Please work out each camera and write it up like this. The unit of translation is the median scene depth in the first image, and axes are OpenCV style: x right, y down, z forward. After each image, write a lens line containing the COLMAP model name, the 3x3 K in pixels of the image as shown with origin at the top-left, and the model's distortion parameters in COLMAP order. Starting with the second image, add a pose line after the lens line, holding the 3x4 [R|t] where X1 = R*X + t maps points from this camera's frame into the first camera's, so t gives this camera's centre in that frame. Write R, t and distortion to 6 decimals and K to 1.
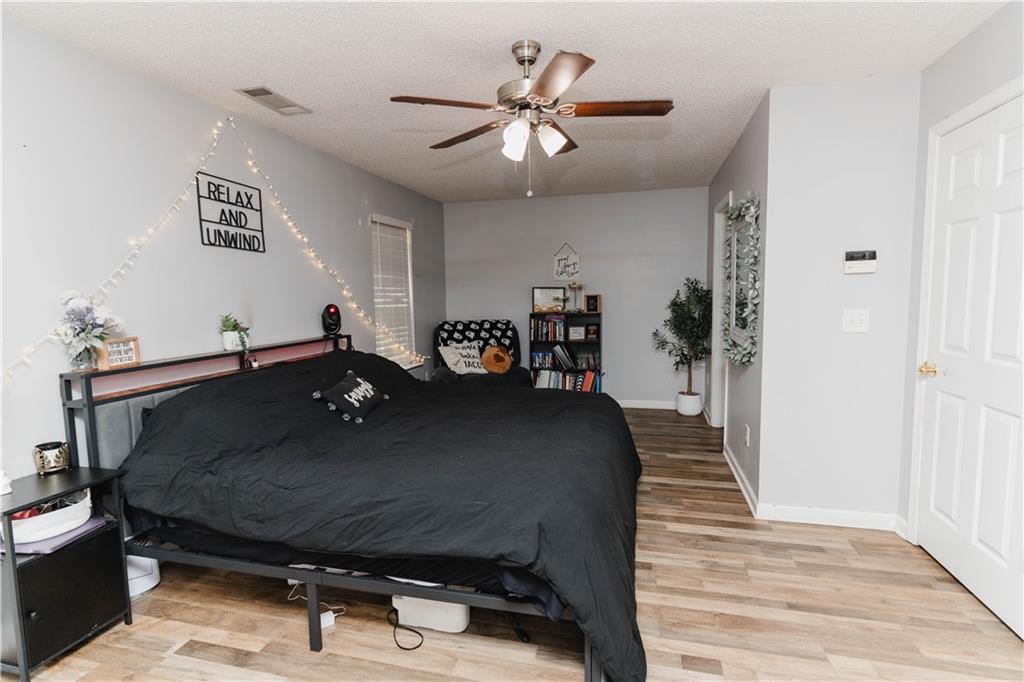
lens RADIAL K [[496.0, 0, 516.1], [0, 496.0, 338.5], [0, 0, 1]] dist [-0.001777, 0.000962]
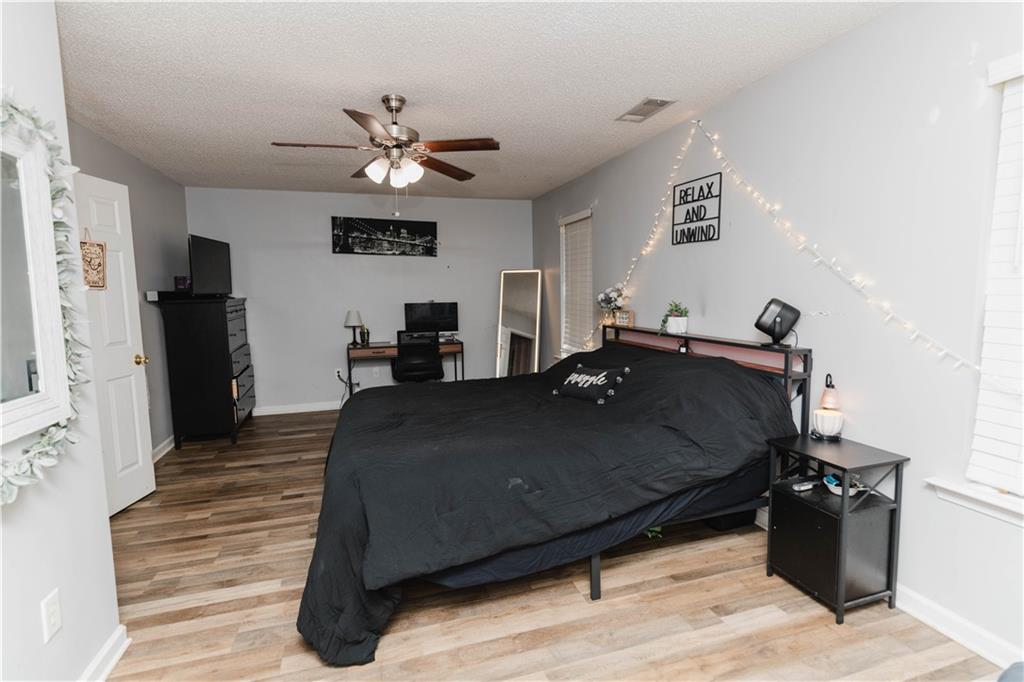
lens RADIAL K [[496.0, 0, 516.1], [0, 496.0, 338.5], [0, 0, 1]] dist [-0.001777, 0.000962]
pose [[-0.850970, 0.083592, -0.518519, 0.336221], [-0.016191, 0.982609, 0.184981, -0.163978], [0.524964, 0.165809, -0.834817, 1.687198]]
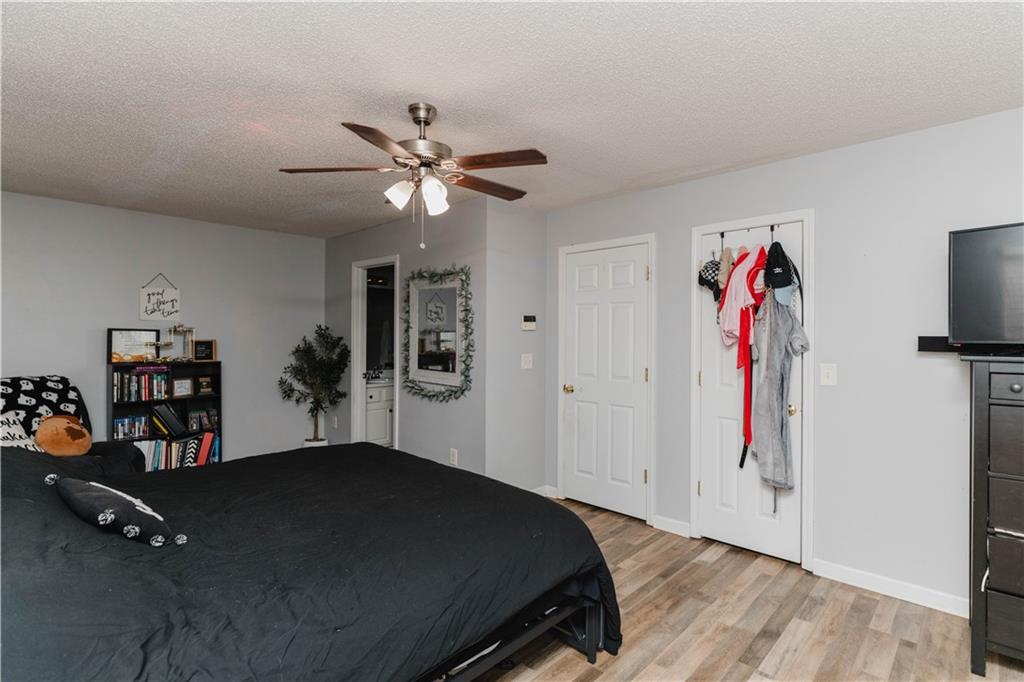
lens RADIAL K [[496.0, 0, 516.1], [0, 496.0, 338.5], [0, 0, 1]] dist [-0.001777, 0.000962]
pose [[0.489666, 0.013030, 0.871813, -0.574782], [0.064228, 0.996633, -0.050971, -0.026675], [-0.869541, 0.080954, 0.487181, 0.258073]]
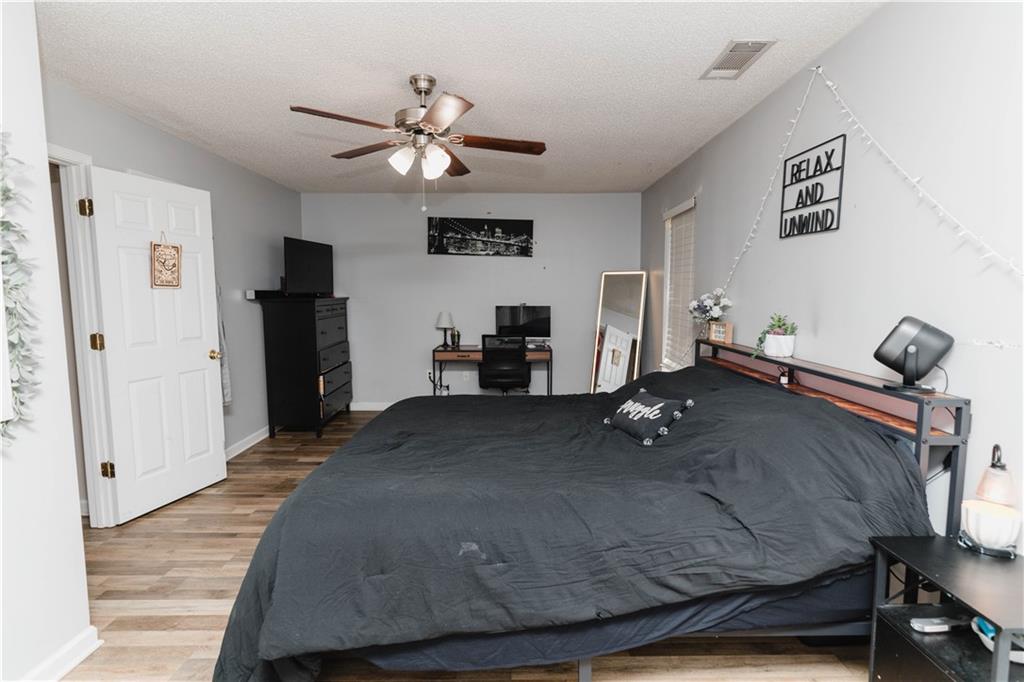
lens RADIAL K [[496.0, 0, 516.1], [0, 496.0, 338.5], [0, 0, 1]] dist [-0.001777, 0.000962]
pose [[-0.968735, 0.042543, -0.244423, 0.084420], [-0.003711, 0.982593, 0.185733, -0.158454], [0.248070, 0.180833, -0.951715, 1.623952]]
